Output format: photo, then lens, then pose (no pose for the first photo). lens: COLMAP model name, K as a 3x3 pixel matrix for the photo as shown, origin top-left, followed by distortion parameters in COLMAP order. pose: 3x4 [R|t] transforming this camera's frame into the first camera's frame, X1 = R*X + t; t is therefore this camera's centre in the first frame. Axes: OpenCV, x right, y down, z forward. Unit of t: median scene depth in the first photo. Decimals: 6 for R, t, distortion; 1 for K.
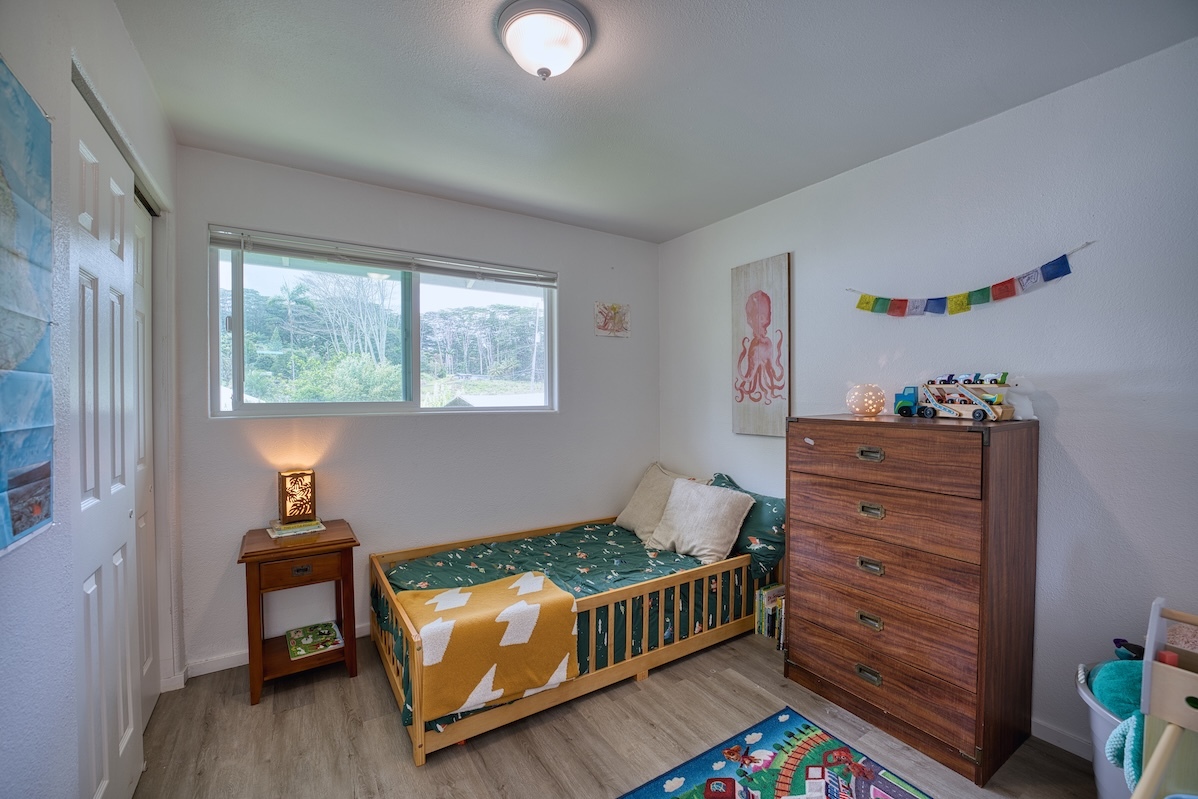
lens RADIAL K [[486.9, 0, 597.0], [0, 486.9, 400.0], [0, 0, 1]] dist [-0.027901, 0.002916]
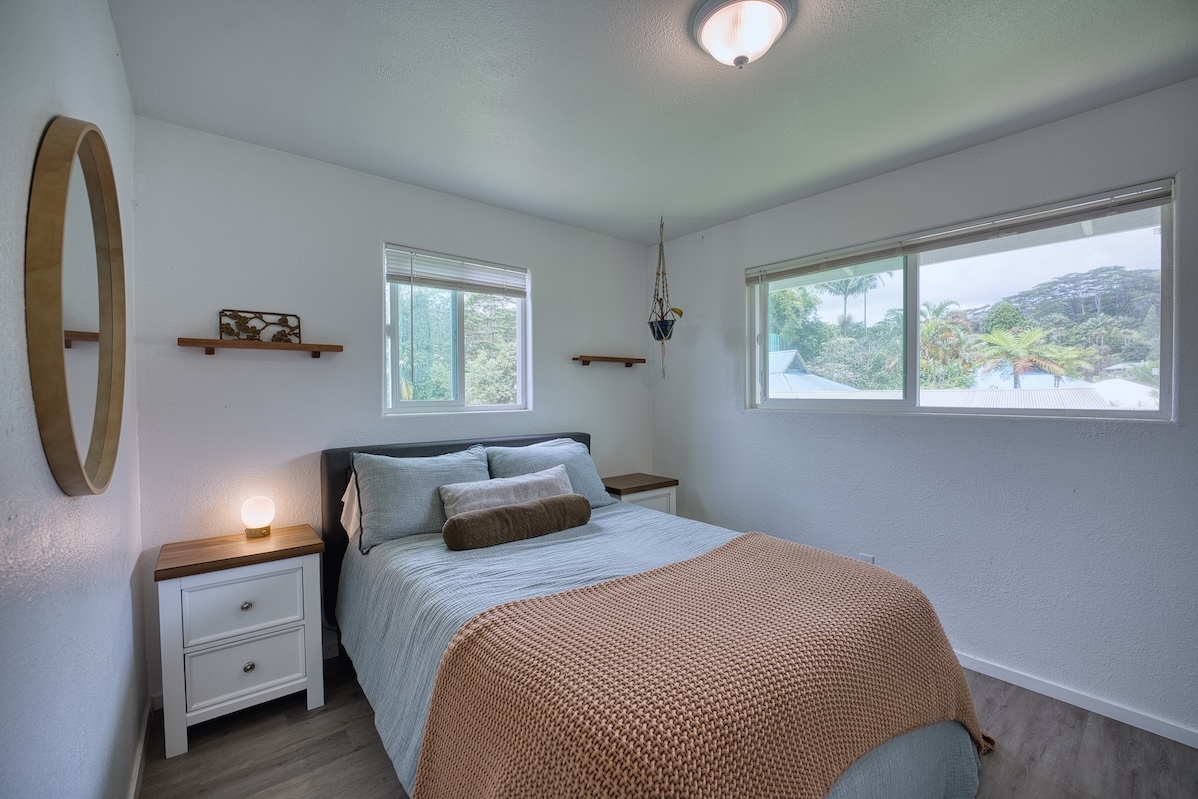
lens RADIAL K [[486.9, 0, 597.3], [0, 486.9, 398.1], [0, 0, 1]] dist [-0.027901, 0.002916]
pose [[0.121174, 0.019005, -0.992449, 0.430379], [-0.006660, 0.999810, 0.018332, -0.012816], [0.992609, 0.004388, 0.121278, 0.316577]]
